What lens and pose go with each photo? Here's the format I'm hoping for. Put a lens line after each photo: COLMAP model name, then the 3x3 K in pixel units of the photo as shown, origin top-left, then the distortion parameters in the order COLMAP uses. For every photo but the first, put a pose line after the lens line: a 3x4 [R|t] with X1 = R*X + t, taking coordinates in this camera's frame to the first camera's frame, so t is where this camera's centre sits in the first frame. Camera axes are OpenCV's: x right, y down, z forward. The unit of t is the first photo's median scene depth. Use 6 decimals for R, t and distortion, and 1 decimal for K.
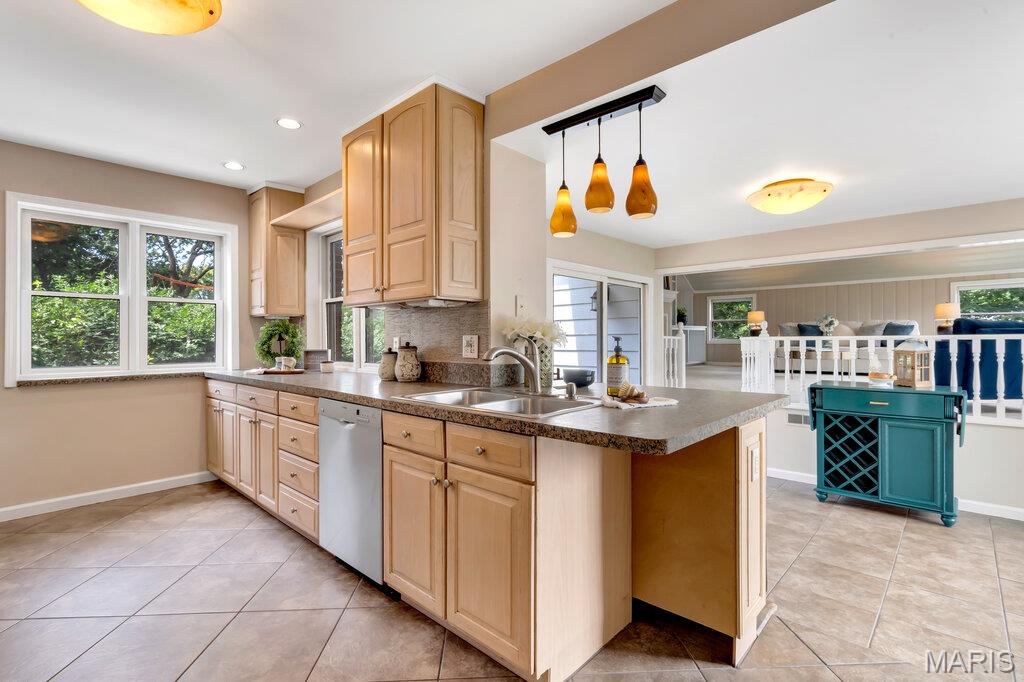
lens RADIAL K [[473.3, 0, 511.5], [0, 473.3, 342.2], [0, 0, 1]] dist [0.000402, -0.000235]
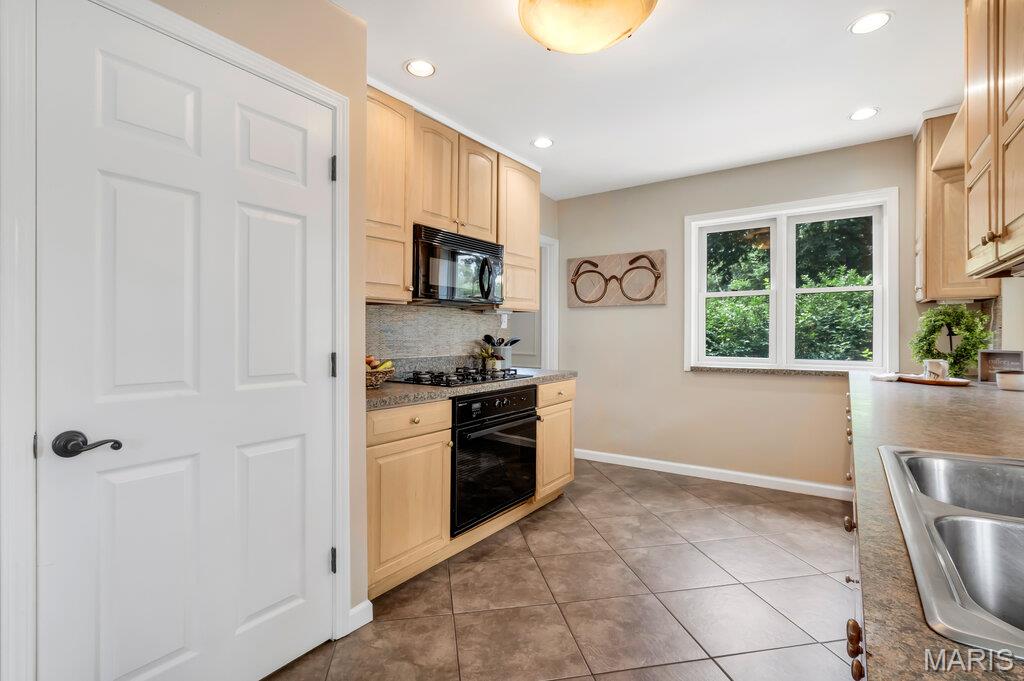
lens RADIAL K [[478.6, 0, 513.1], [0, 478.6, 336.9], [0, 0, 1]] dist [-0.001449, -0.000164]
pose [[0.141183, 0.010638, -0.989926, 0.136617], [-0.005836, 0.999934, 0.009913, -0.005251], [0.989966, 0.004377, 0.141235, 0.341383]]
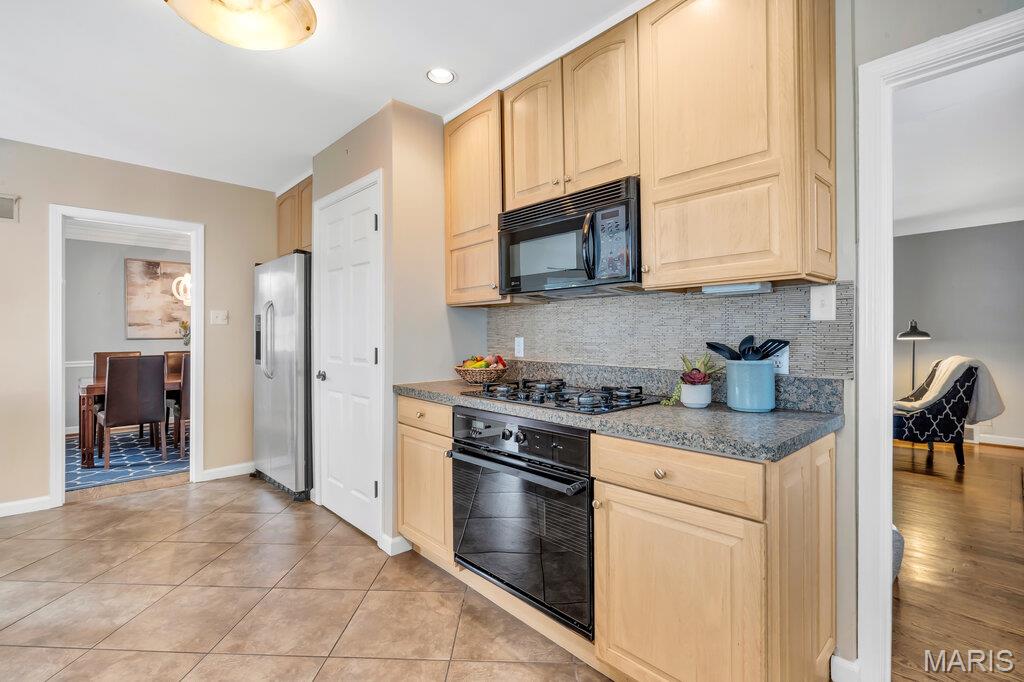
lens RADIAL K [[471.3, 0, 506.7], [0, 471.3, 337.8], [0, 0, 1]] dist [-0.001320, -0.000223]
pose [[-0.996960, 0.007192, 0.077582, -0.765956], [0.008322, 0.999864, 0.014250, -0.007030], [-0.077469, 0.014852, -0.996884, 1.025924]]
